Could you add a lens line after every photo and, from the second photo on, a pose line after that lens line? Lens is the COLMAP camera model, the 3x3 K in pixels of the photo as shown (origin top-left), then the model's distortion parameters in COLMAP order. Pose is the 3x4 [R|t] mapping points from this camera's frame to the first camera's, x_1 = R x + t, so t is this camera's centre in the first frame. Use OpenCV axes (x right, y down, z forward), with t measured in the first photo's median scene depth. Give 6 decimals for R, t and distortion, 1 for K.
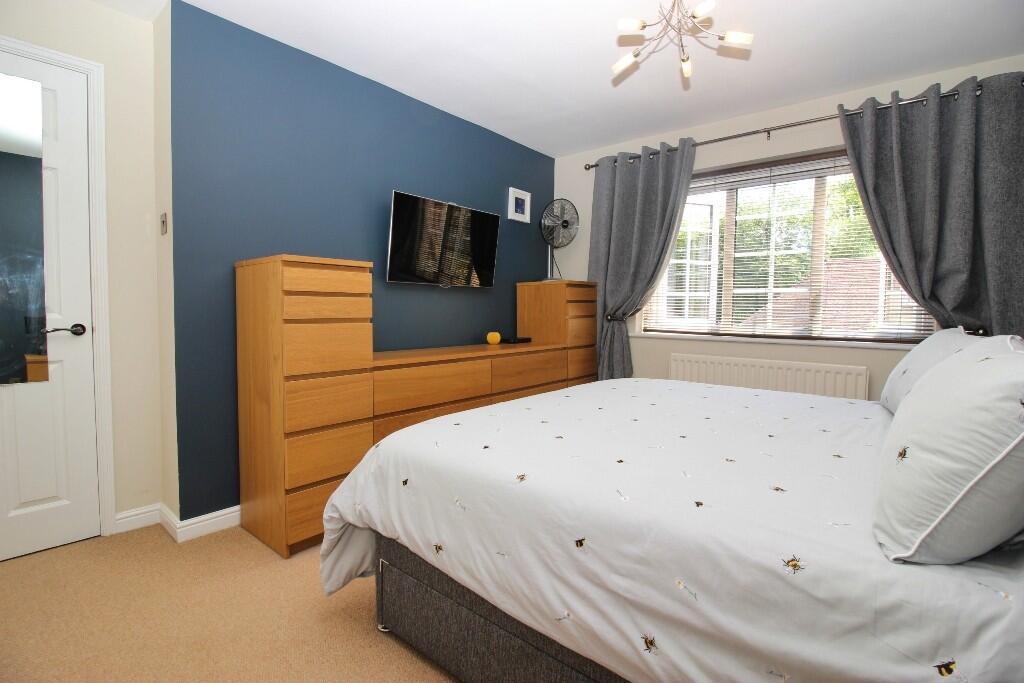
lens RADIAL K [[475.3, 0, 509.7], [0, 475.3, 339.1], [0, 0, 1]] dist [-0.009836, -0.004617]
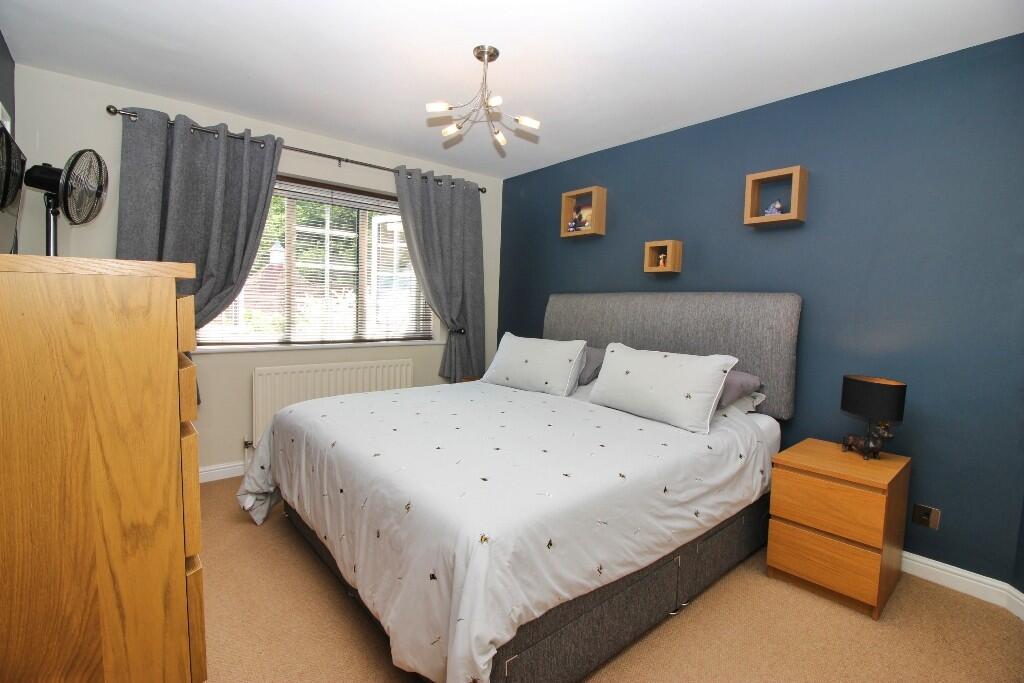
lens RADIAL K [[475.3, 0, 508.8], [0, 475.3, 342.9], [0, 0, 1]] dist [-0.009836, -0.004617]
pose [[0.168146, -0.082215, 0.982328, -1.138046], [0.035629, 0.996372, 0.077292, -0.173686], [-0.985118, 0.022003, 0.170465, 0.919734]]
